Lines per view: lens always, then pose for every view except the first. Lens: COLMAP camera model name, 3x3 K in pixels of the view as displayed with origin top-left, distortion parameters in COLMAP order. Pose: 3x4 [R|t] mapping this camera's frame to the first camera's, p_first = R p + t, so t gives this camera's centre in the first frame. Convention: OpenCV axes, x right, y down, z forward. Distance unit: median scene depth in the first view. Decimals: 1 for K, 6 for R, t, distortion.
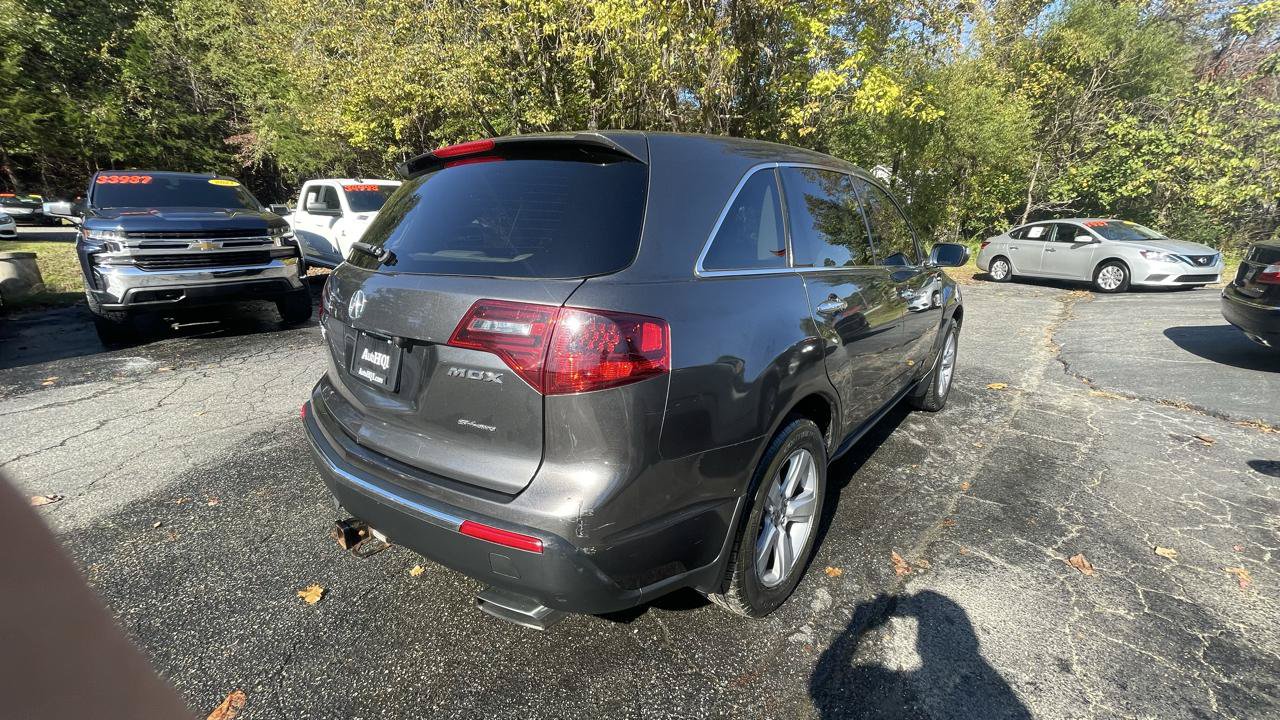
lens RADIAL K [[517.1, 0, 640.0], [0, 517.1, 360.0], [0, 0, 1]] dist [0.000483, 0.001004]
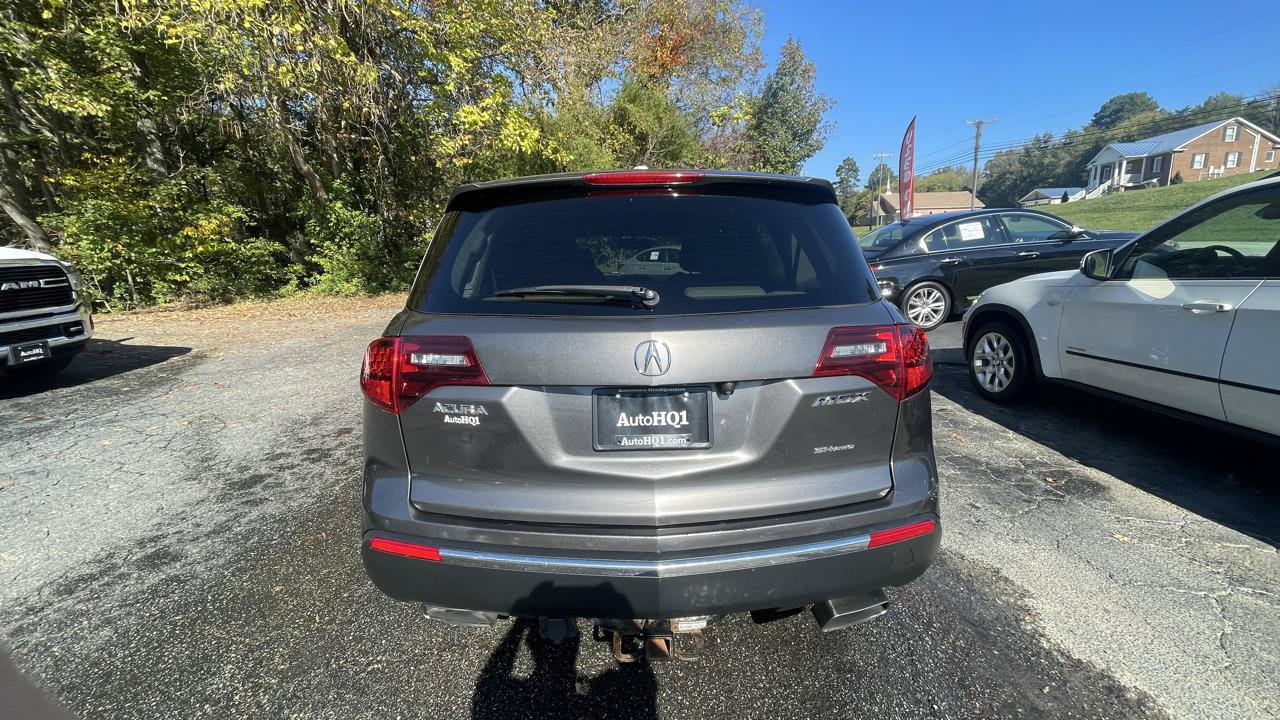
lens RADIAL K [[521.6, 0, 640.0], [0, 521.6, 360.0], [0, 0, 1]] dist [-0.004320, 0.000161]
pose [[0.756768, -0.147252, 0.636883, -0.120977], [0.179246, 0.983698, 0.014452, -0.013545], [-0.628628, 0.103222, 0.770825, 0.036839]]
